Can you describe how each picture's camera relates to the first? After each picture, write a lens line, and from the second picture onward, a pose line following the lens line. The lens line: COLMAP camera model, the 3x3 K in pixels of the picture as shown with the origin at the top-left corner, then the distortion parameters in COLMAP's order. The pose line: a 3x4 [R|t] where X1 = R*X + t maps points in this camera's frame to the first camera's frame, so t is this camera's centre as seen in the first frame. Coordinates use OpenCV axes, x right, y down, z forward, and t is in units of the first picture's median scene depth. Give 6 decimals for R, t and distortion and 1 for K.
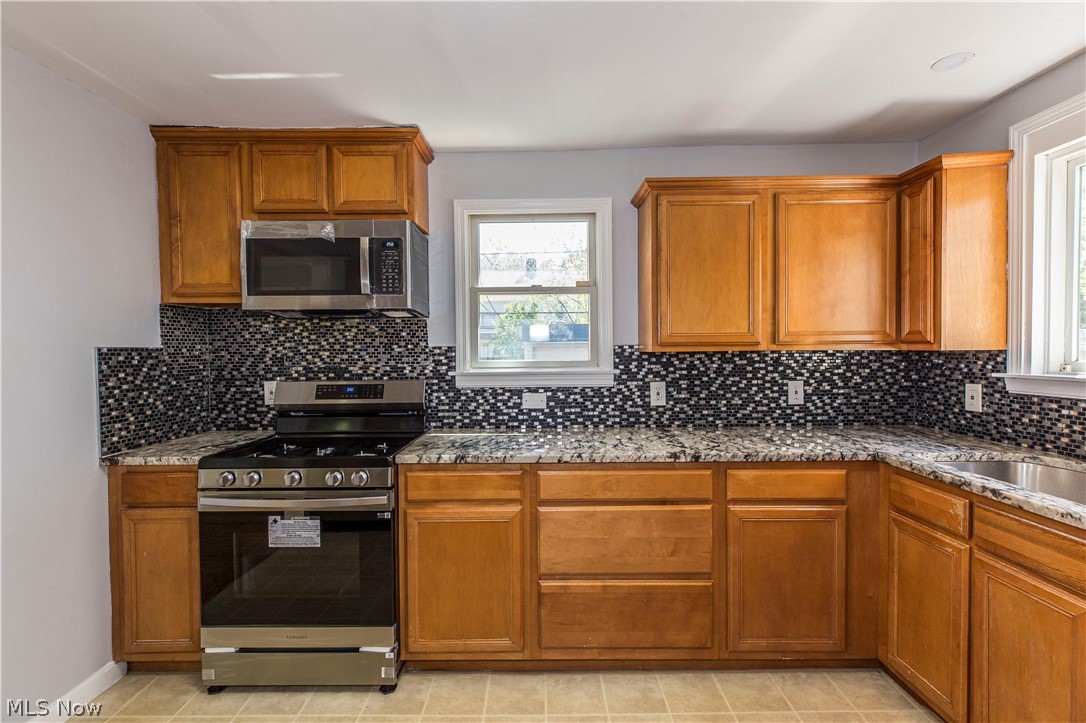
lens RADIAL K [[496.6, 0, 540.4], [0, 496.6, 359.6], [0, 0, 1]] dist [0.001552, 0.000149]
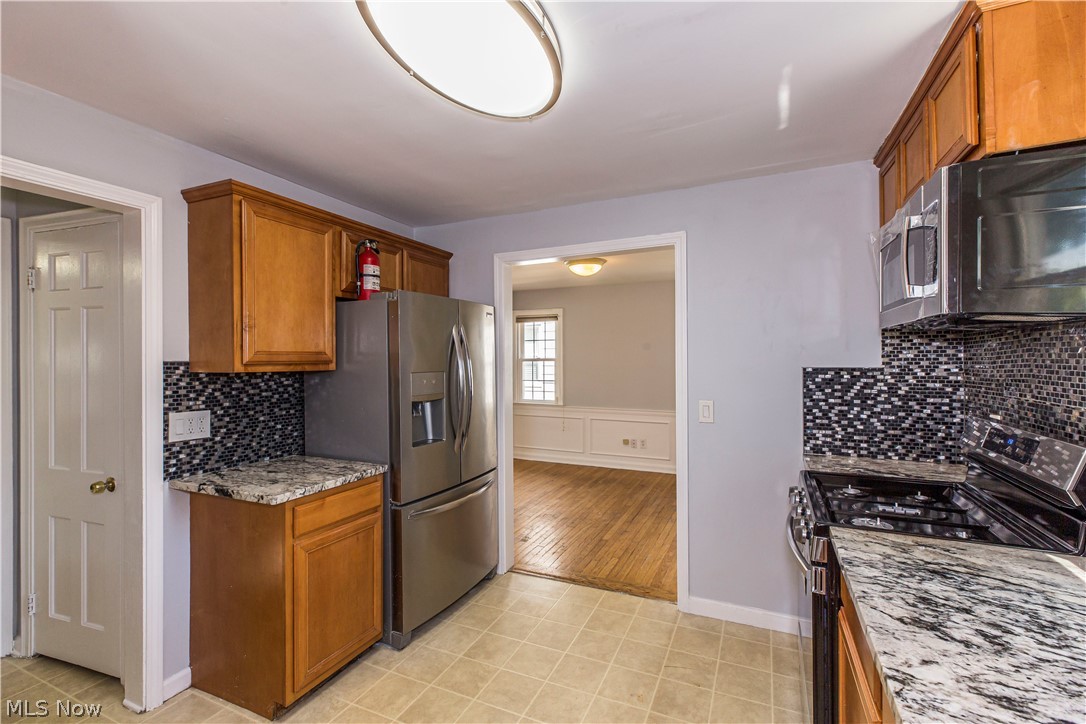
lens RADIAL K [[496.6, 0, 541.6], [0, 496.6, 357.2], [0, 0, 1]] dist [0.001552, 0.000149]
pose [[-0.416921, 0.006924, -0.908916, 0.494523], [-0.012070, 0.999841, 0.013153, -0.052855], [0.908863, 0.016455, -0.416771, 0.822257]]
